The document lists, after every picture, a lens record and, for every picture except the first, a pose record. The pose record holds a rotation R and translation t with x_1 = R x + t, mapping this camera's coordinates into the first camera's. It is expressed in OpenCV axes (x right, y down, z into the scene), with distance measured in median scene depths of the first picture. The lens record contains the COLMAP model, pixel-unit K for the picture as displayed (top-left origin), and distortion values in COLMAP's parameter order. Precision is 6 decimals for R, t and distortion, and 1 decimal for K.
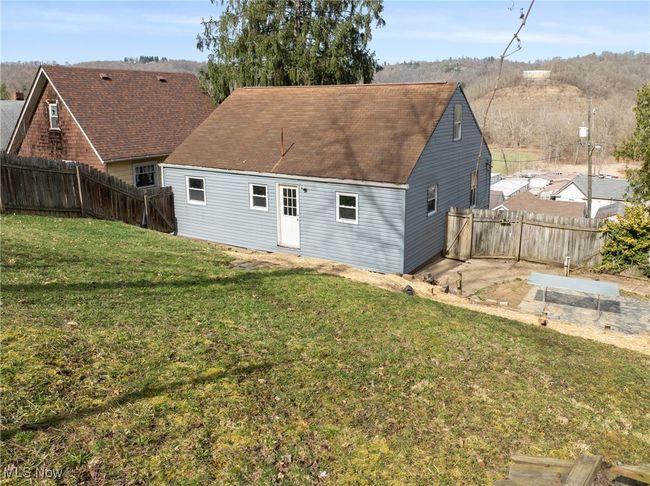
lens RADIAL K [[516.0, 0, 325.0], [0, 516.0, 243.0], [0, 0, 1]] dist [-0.030267, 0.000552]
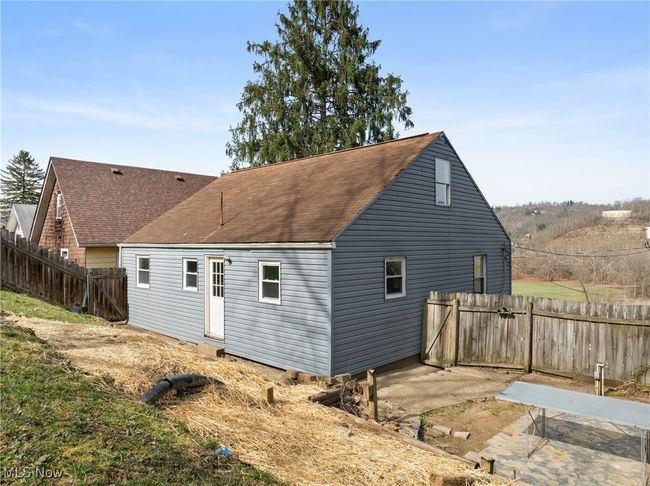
lens RADIAL K [[461.6, 0, 324.4], [0, 461.6, 273.2], [0, 0, 1]] dist [-0.030219, 0.001037]
pose [[0.980219, 0.018694, -0.197030, 0.227658], [-0.058420, 0.978499, -0.197804, 0.041197], [0.189096, 0.205401, 0.960236, 0.351959]]
